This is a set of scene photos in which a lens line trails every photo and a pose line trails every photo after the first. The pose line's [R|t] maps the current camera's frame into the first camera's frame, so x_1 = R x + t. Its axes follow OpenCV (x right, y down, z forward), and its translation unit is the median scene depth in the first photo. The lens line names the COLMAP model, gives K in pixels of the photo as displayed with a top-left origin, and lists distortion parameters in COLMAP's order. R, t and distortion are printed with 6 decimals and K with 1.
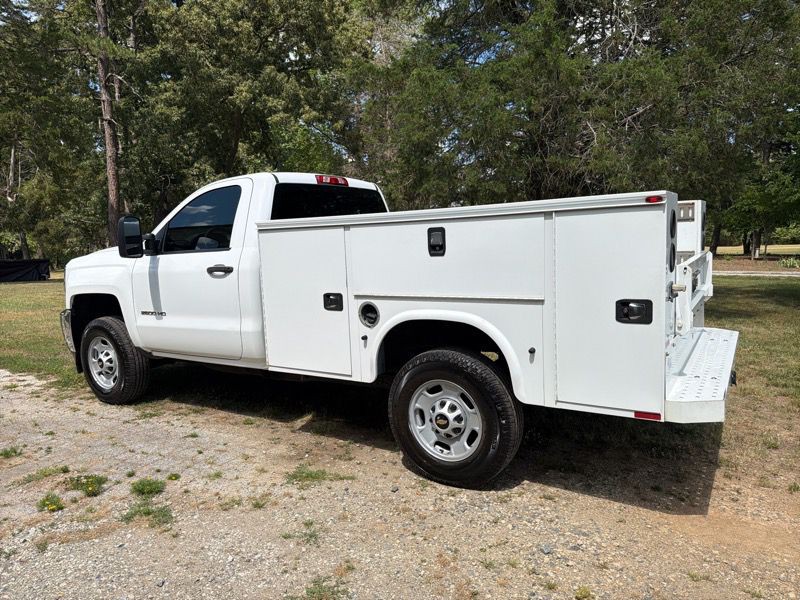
lens RADIAL K [[561.9, 0, 395.9], [0, 561.9, 300.2], [0, 0, 1]] dist [0.057045, -0.082853]
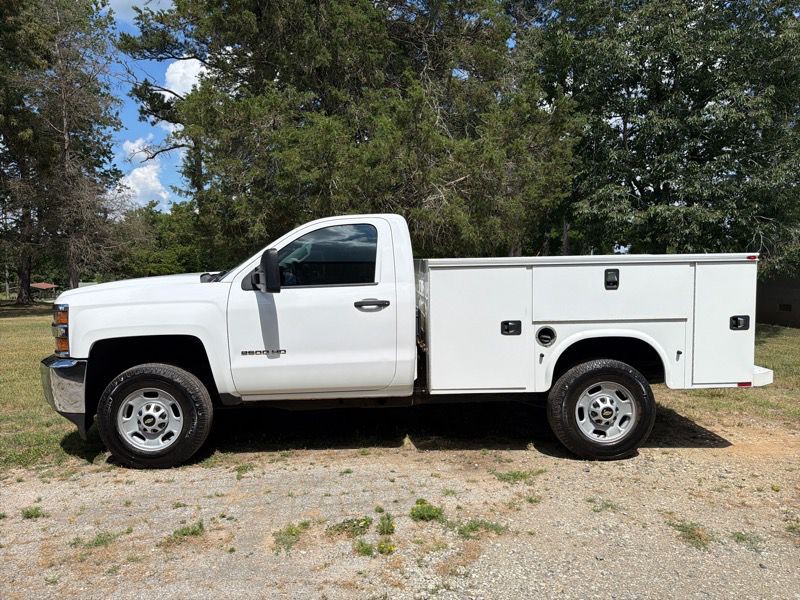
lens RADIAL K [[563.5, 0, 398.6], [0, 563.5, 301.5], [0, 0, 1]] dist [0.021365, -0.037315]
pose [[0.815396, -0.011197, 0.578795, -1.048837], [0.045387, 0.997972, -0.044634, -0.011242], [-0.577122, 0.062664, 0.814250, 0.163170]]
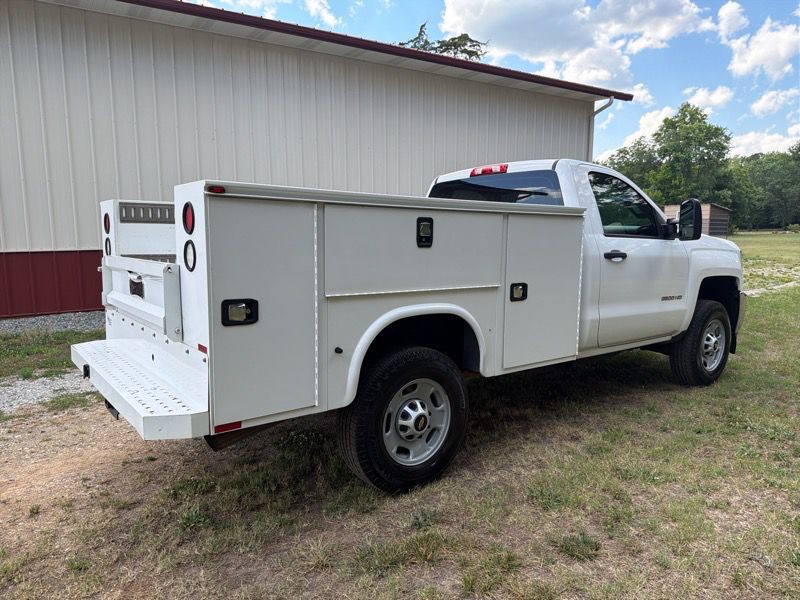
lens RADIAL K [[564.4, 0, 402.6], [0, 564.4, 302.6], [0, 0, 1]] dist [0.046904, -0.006016]
pose [[-0.336181, 0.151692, -0.929501, 1.222720], [-0.103796, 0.974964, 0.196652, -0.230735], [0.936060, 0.162589, -0.312019, 1.664331]]
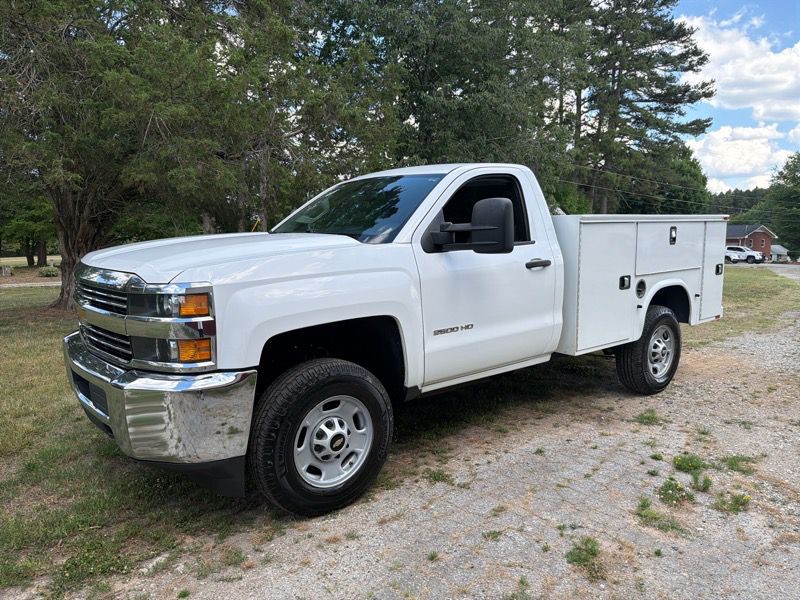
lens RADIAL K [[569.5, 0, 398.3], [0, 569.5, 302.3], [0, 0, 1]] dist [0.027865, -0.041731]
pose [[0.313439, -0.087325, 0.945585, -1.550861], [0.106367, 0.992725, 0.056420, -0.082605], [-0.943632, 0.082895, 0.320447, 1.116472]]
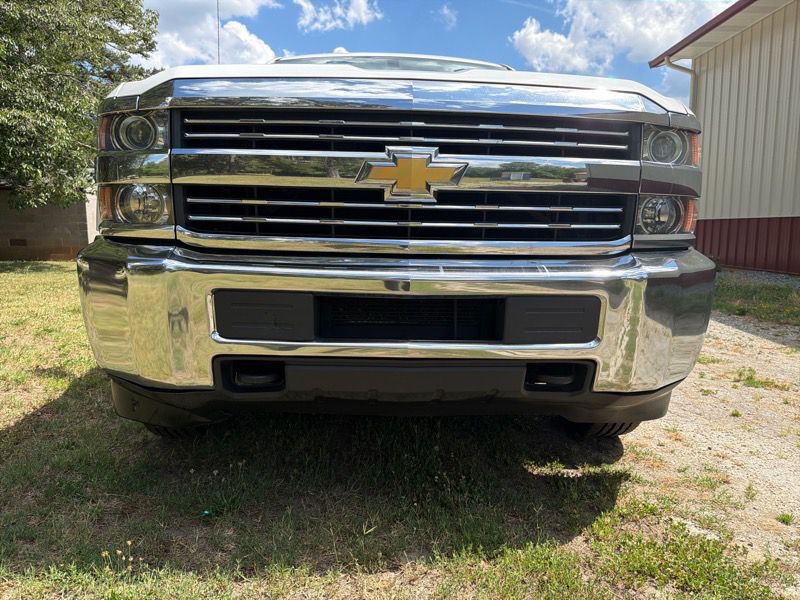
lens RADIAL K [[570.9, 0, 395.5], [0, 570.9, 301.6], [0, 0, 1]] dist [0.000943, -0.002854]
pose [[-0.576990, -0.086463, 0.812162, -1.216570], [0.105524, 0.978155, 0.179103, -0.052787], [-0.809906, 0.189043, -0.555261, 2.150018]]
